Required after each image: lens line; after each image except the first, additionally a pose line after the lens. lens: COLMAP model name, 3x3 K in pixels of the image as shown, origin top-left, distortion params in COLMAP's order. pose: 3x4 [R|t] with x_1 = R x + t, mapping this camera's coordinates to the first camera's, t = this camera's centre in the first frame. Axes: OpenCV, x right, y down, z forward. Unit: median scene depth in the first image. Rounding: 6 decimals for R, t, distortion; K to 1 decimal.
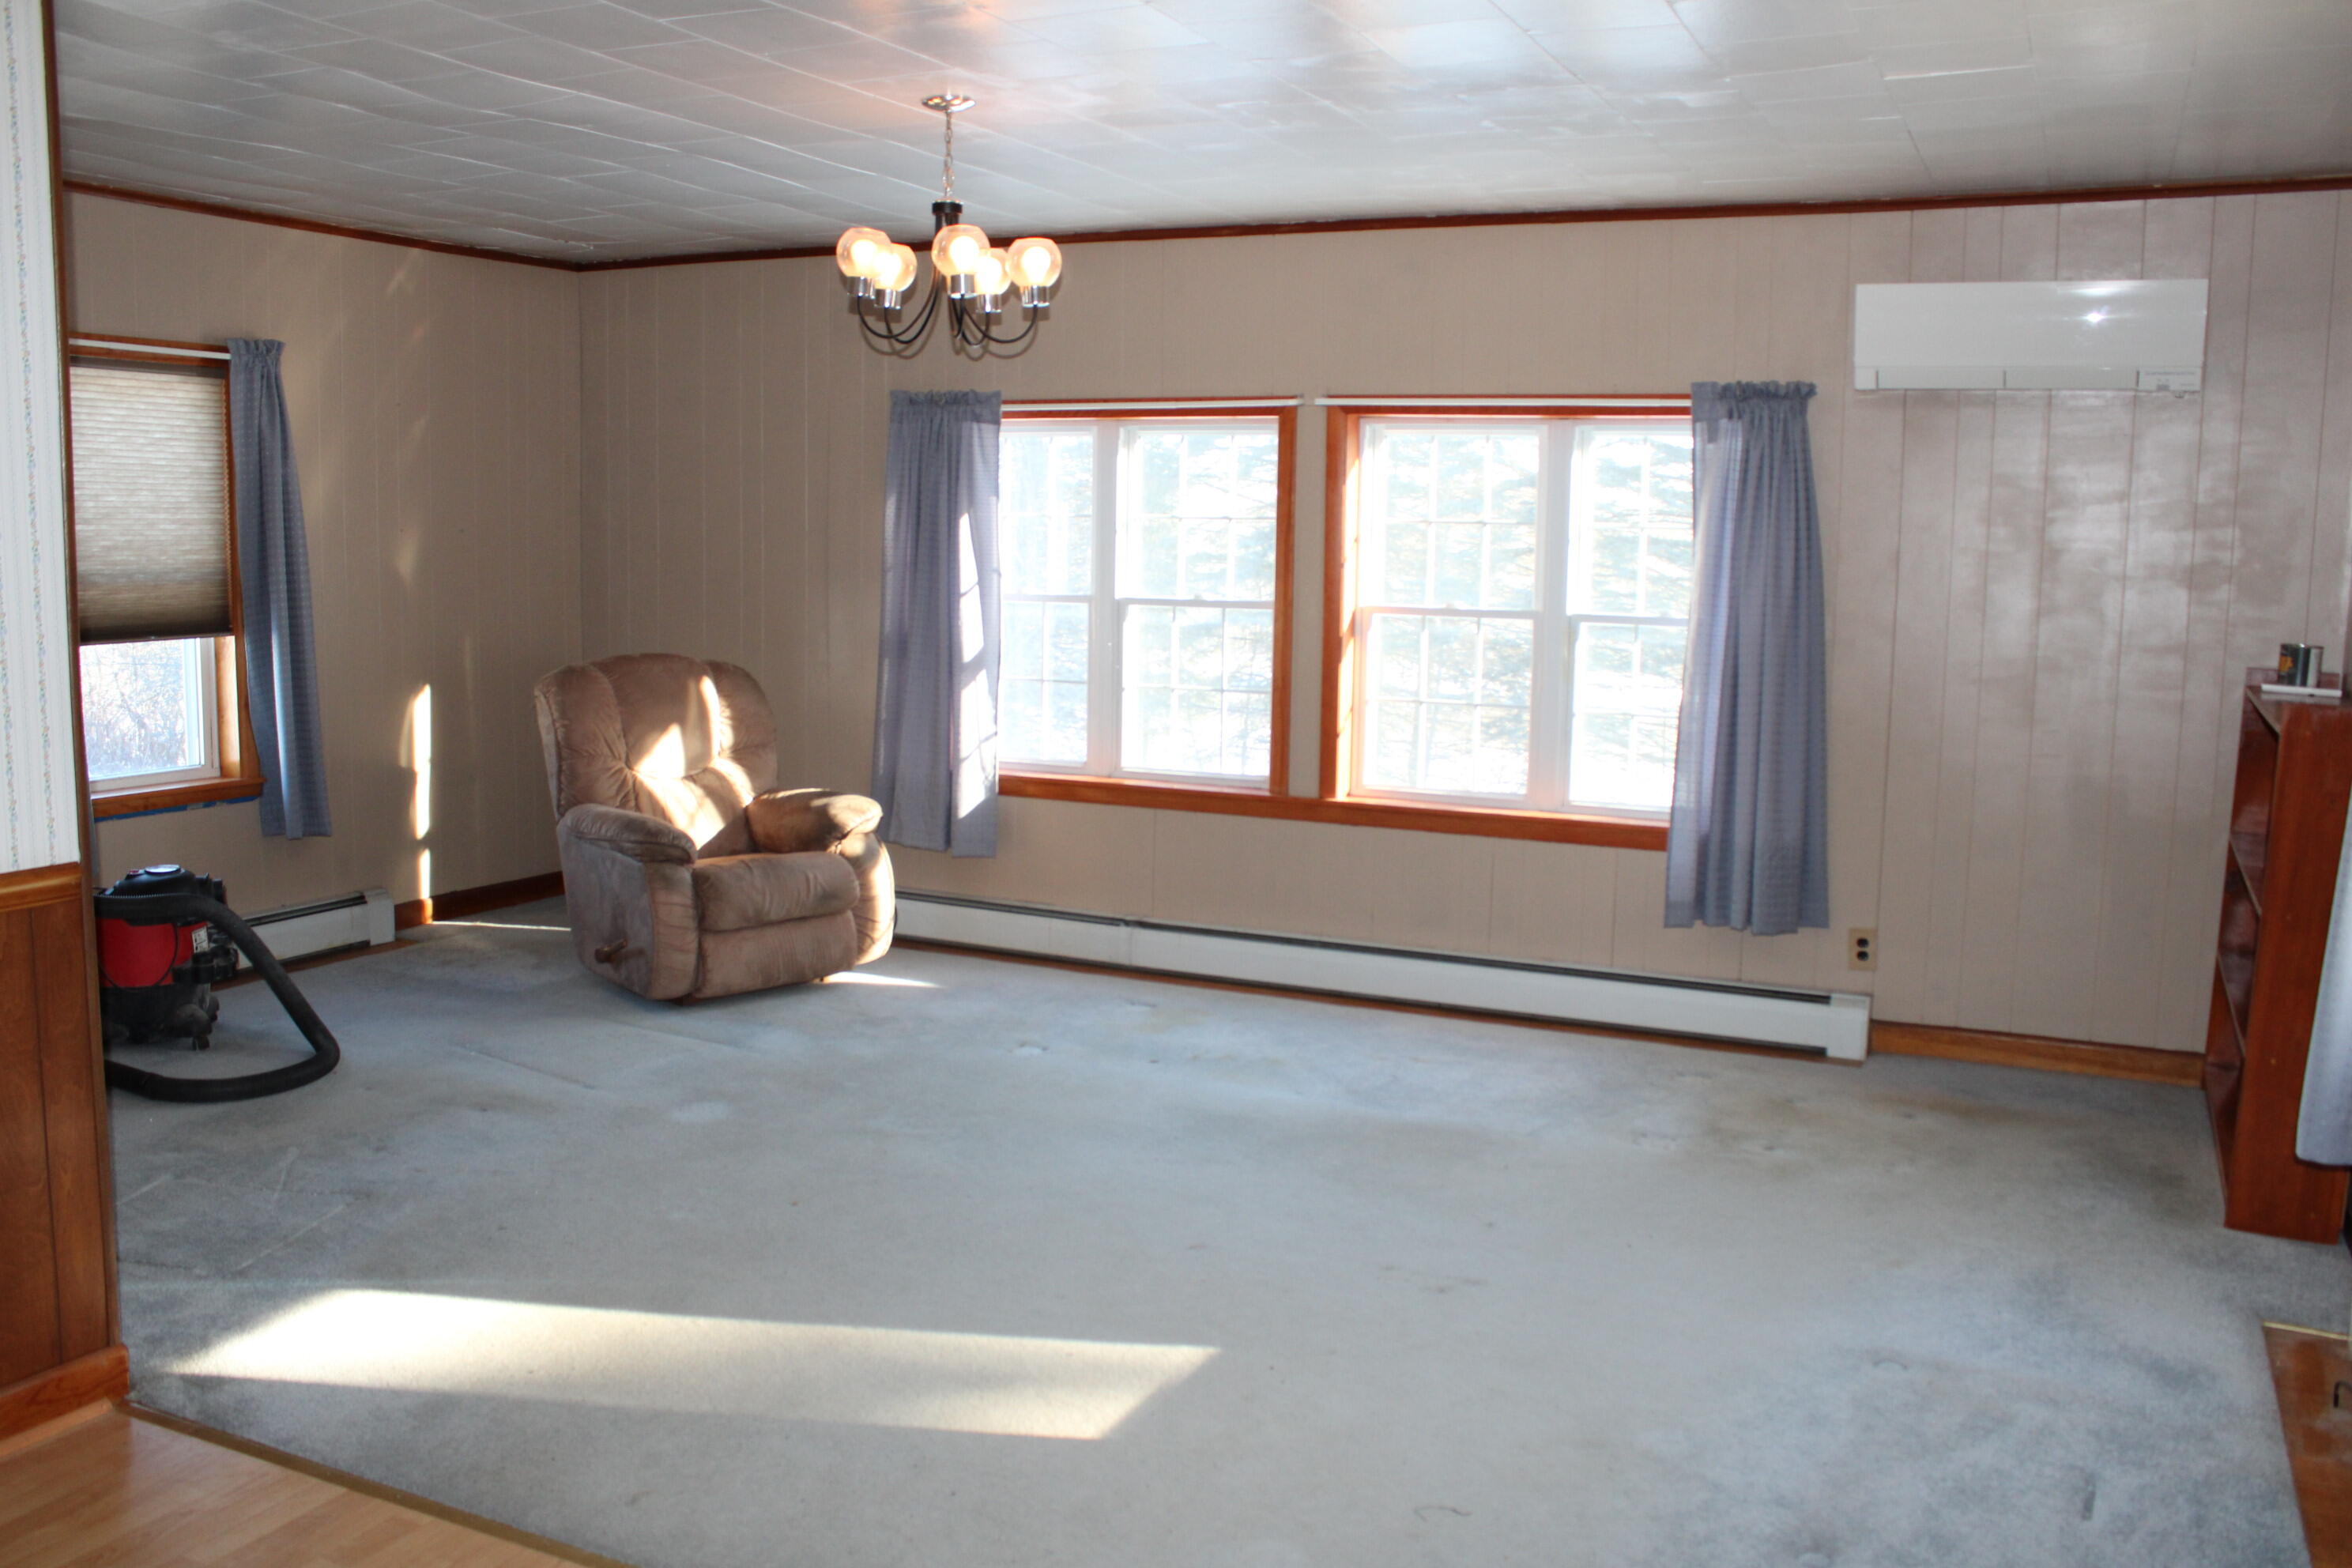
lens RADIAL K [[2009.4, 0, 1176.0], [0, 2009.4, 784.0], [0, 0, 1]] dist [-0.166188, 0.167162]
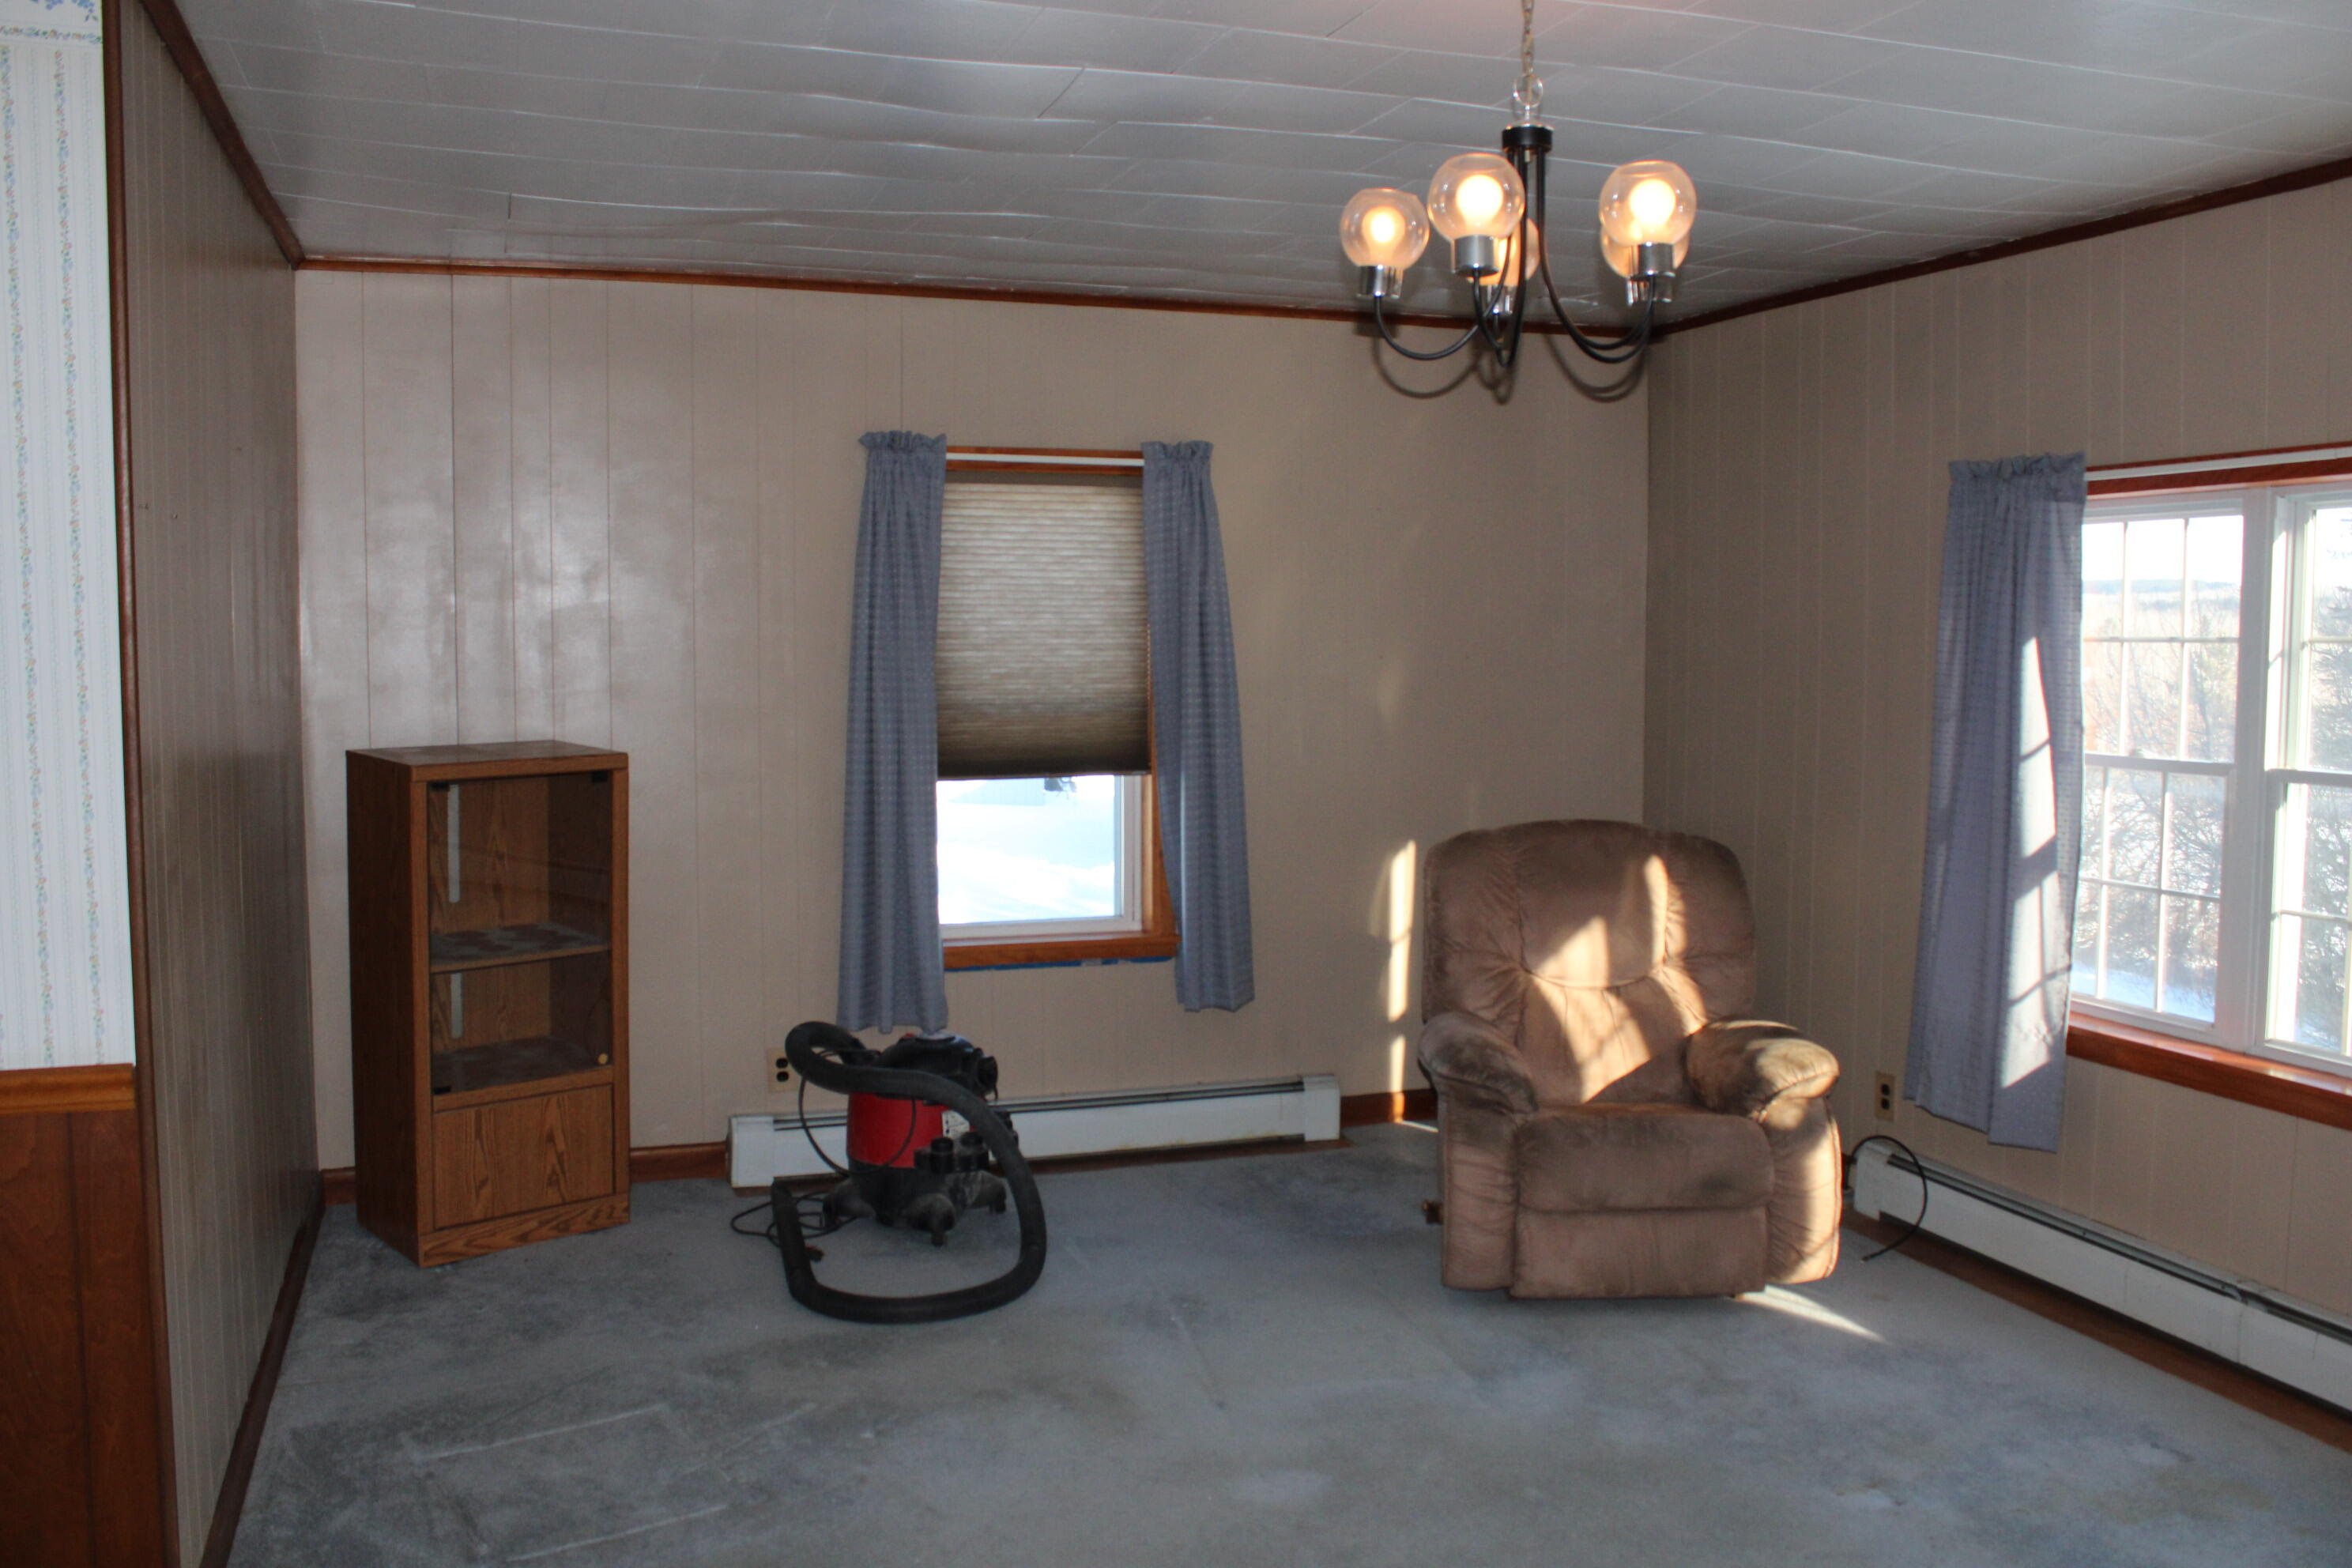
lens RADIAL K [[2009.4, 0, 1176.0], [0, 2009.4, 784.0], [0, 0, 1]] dist [-0.166188, 0.167162]
pose [[0.703269, 0.038406, -0.709885, 0.170042], [-0.082113, 0.996245, -0.027449, -0.046571], [0.706165, 0.077595, 0.703782, 0.355388]]
